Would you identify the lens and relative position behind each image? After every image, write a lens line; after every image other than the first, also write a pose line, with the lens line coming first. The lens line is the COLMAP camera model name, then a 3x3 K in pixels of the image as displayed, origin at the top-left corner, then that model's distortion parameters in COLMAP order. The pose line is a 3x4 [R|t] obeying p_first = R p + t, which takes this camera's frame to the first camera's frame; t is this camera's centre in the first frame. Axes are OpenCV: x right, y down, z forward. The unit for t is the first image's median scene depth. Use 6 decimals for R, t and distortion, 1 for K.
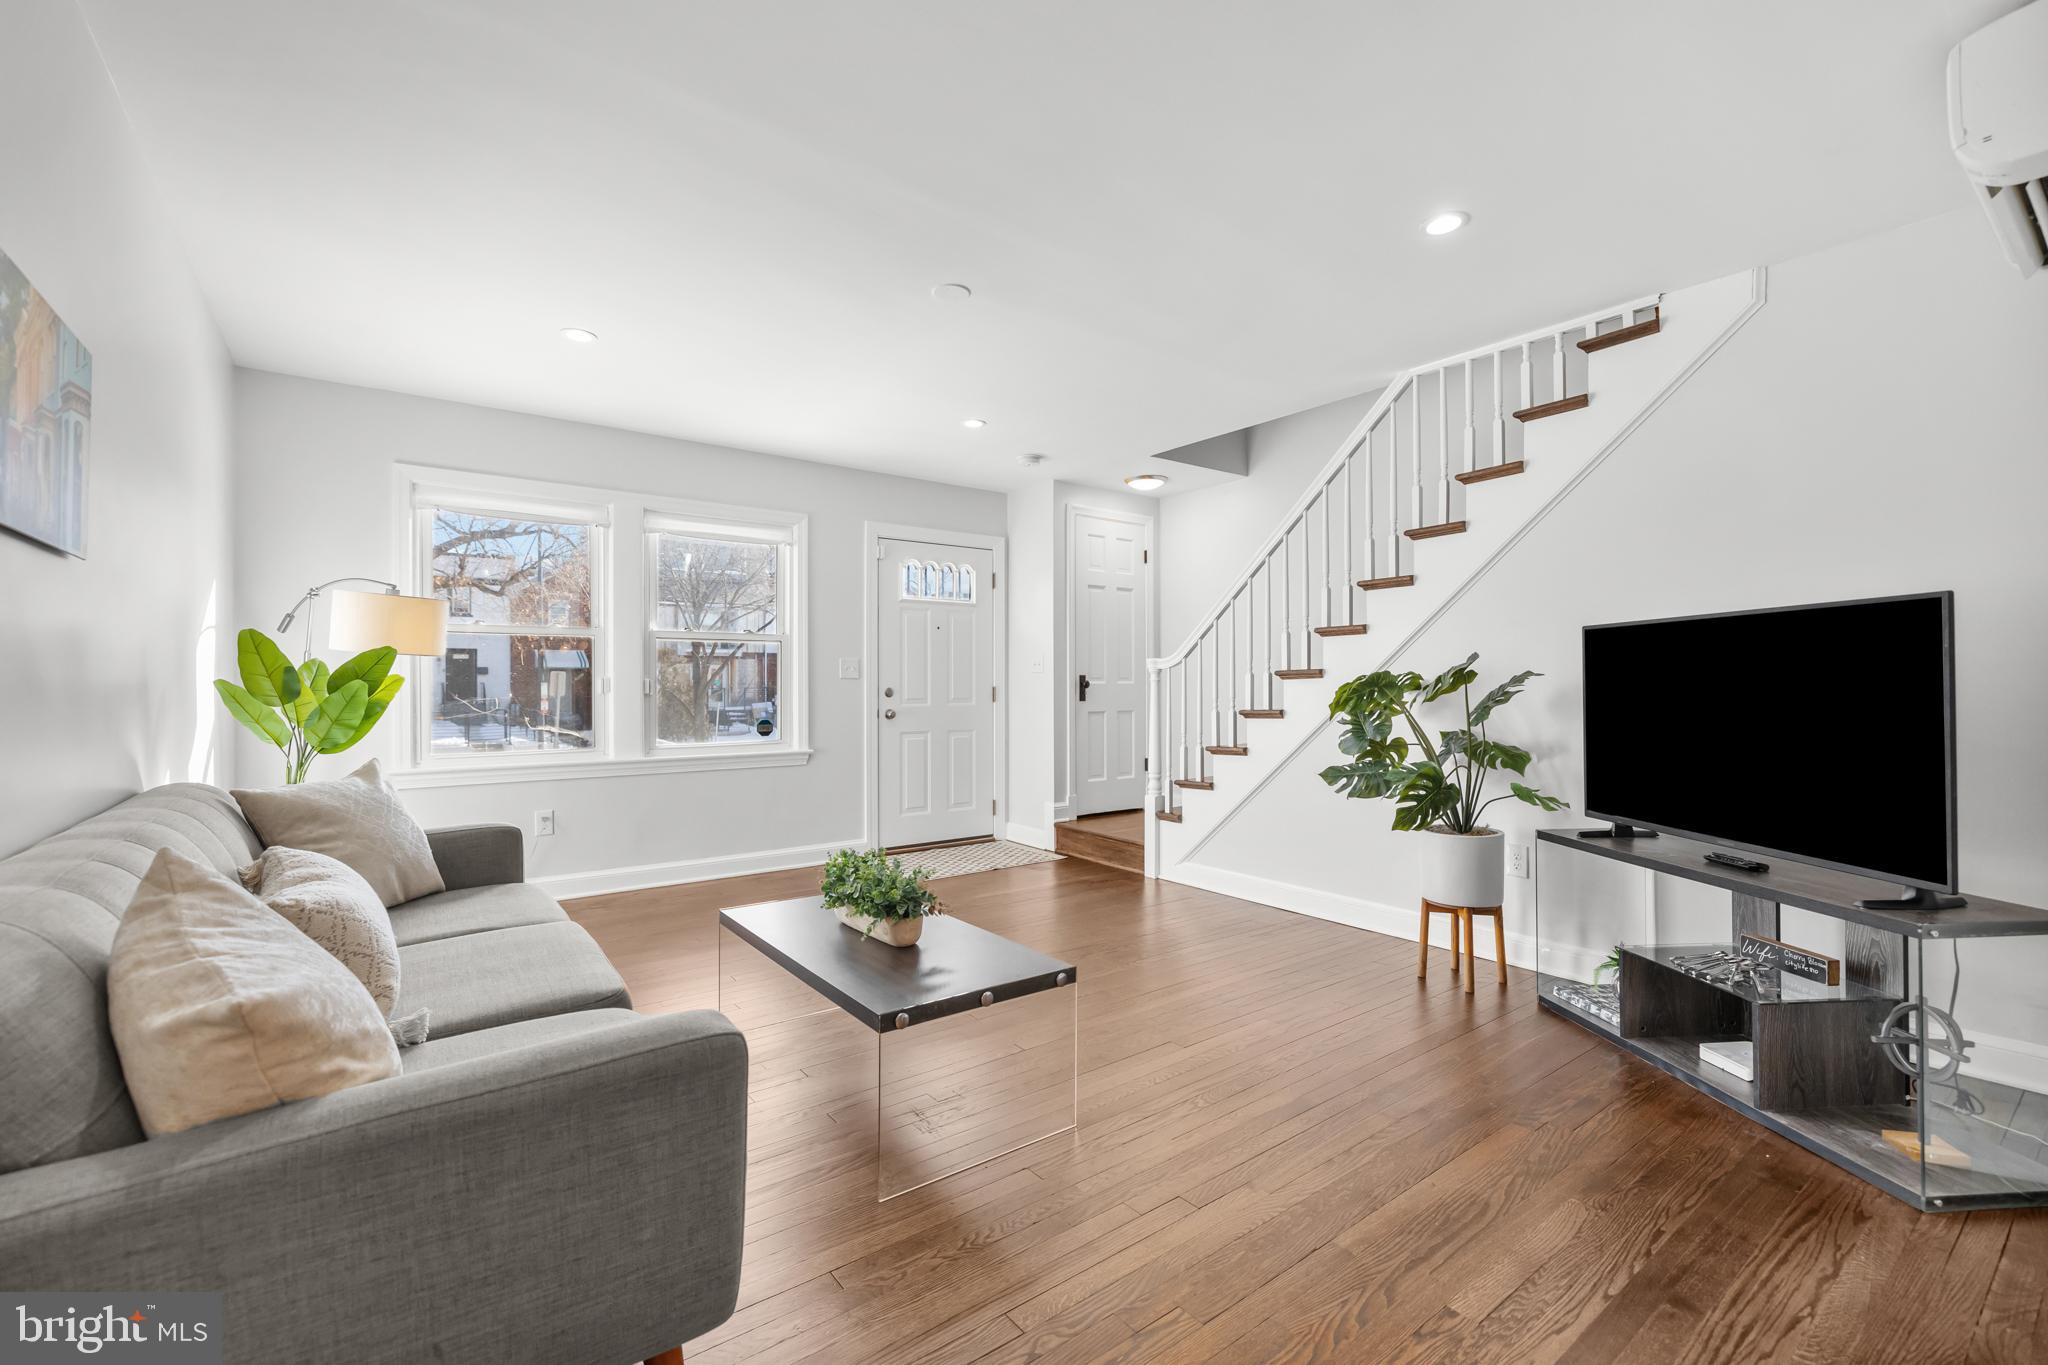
lens RADIAL K [[872.9, 0, 1024.2], [0, 872.9, 676.2], [0, 0, 1]] dist [0.002070, -0.001009]
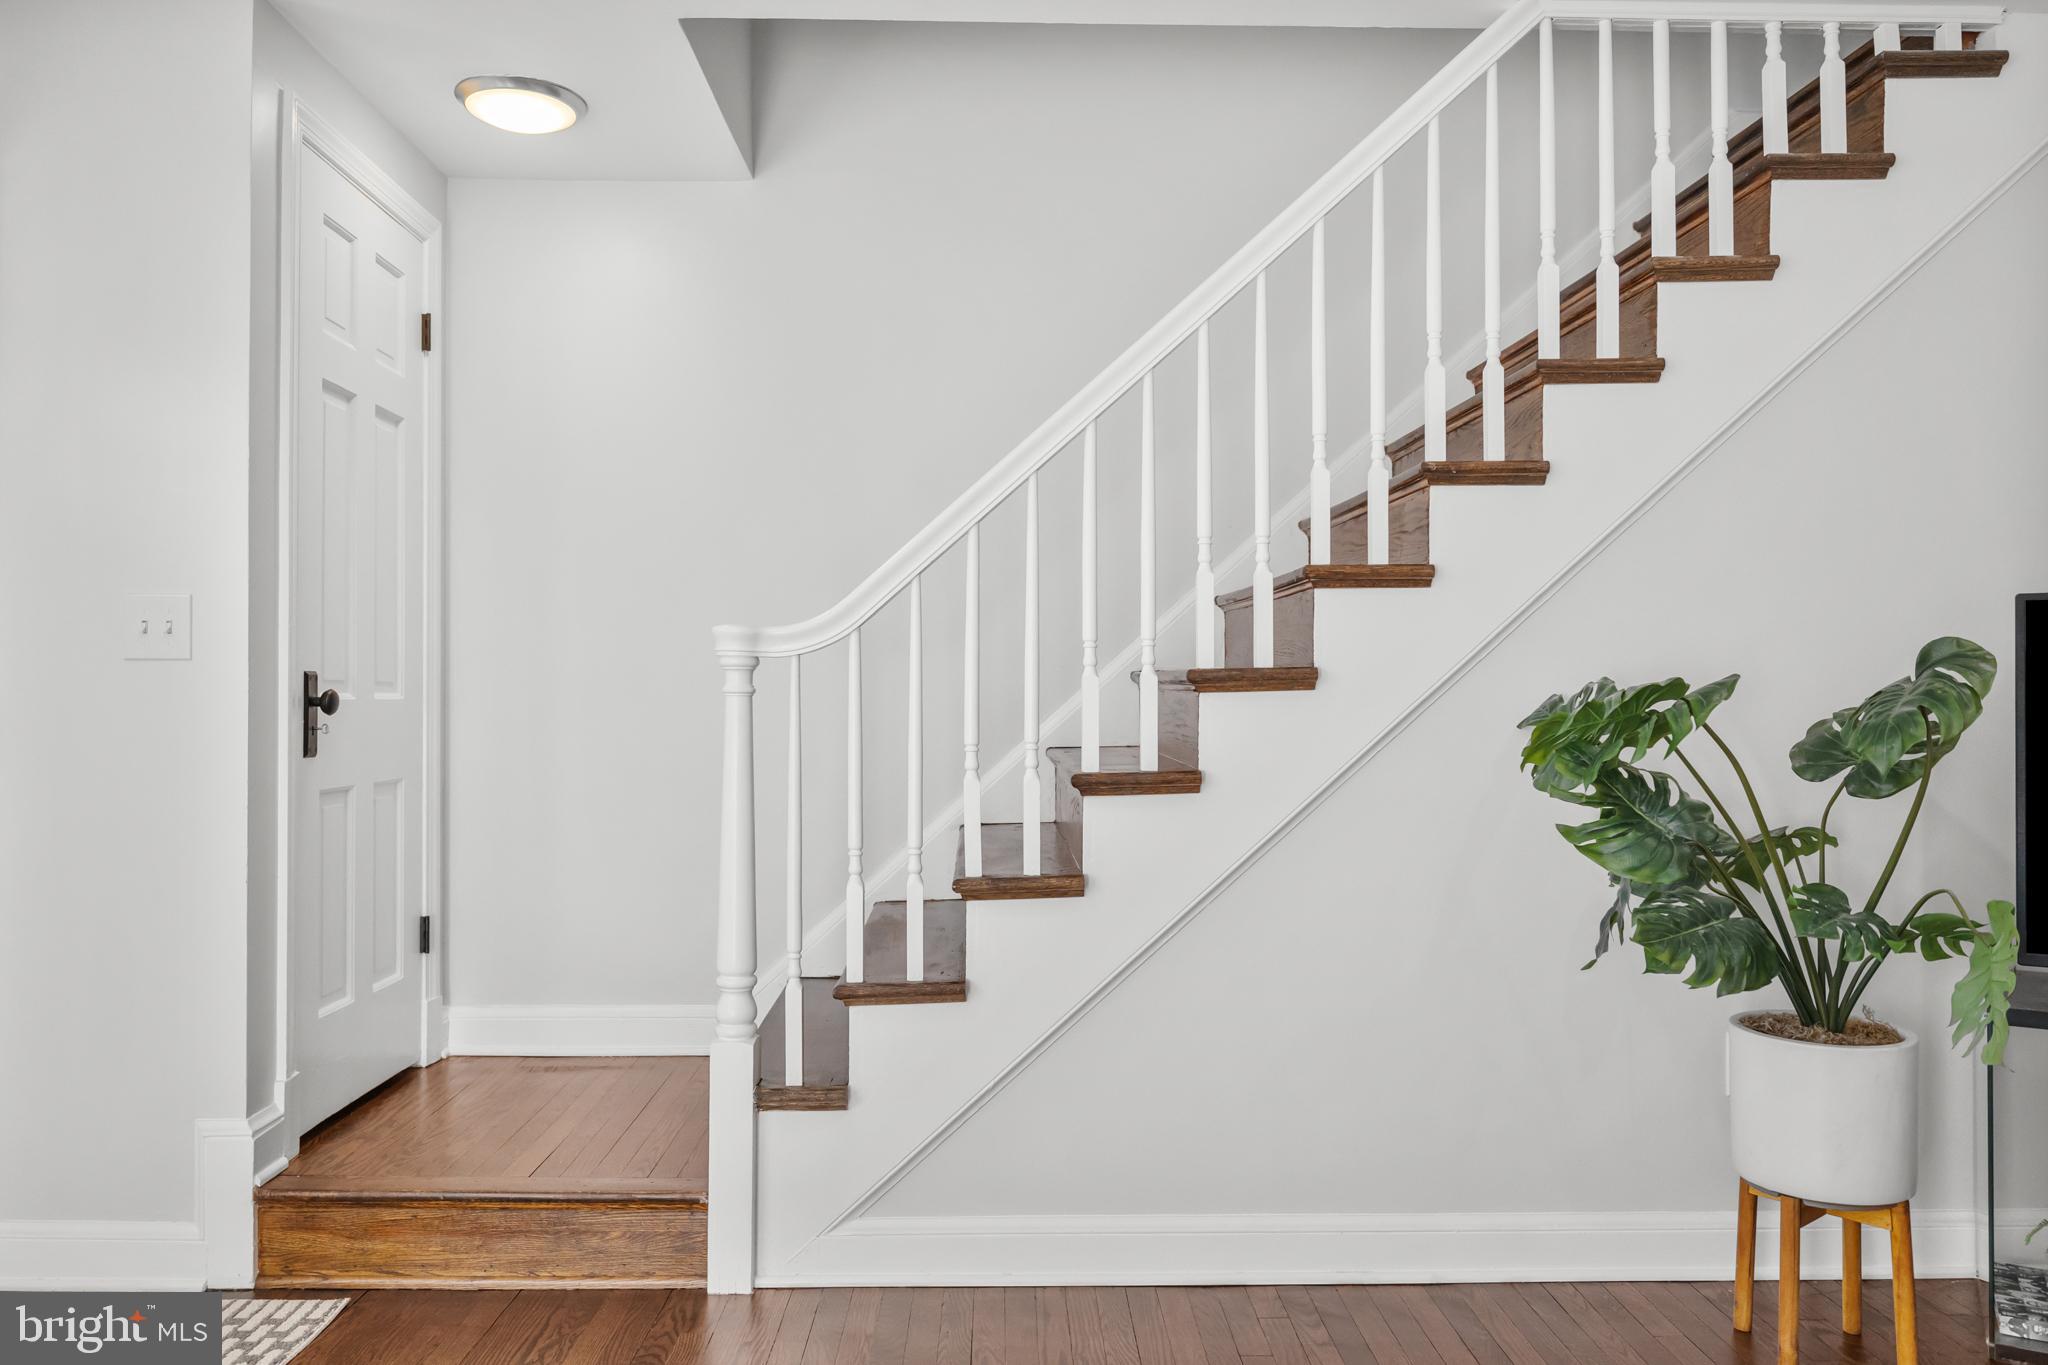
lens RADIAL K [[1444.1, 0, 1023.6], [0, 1444.1, 684.8], [0, 0, 1]] dist [0.002344, 0.002106]
pose [[0.578860, 0.011261, 0.815349, -0.207813], [-0.011159, 0.999920, -0.005888, 0.003811], [-0.815351, -0.005690, 0.578940, 0.523783]]
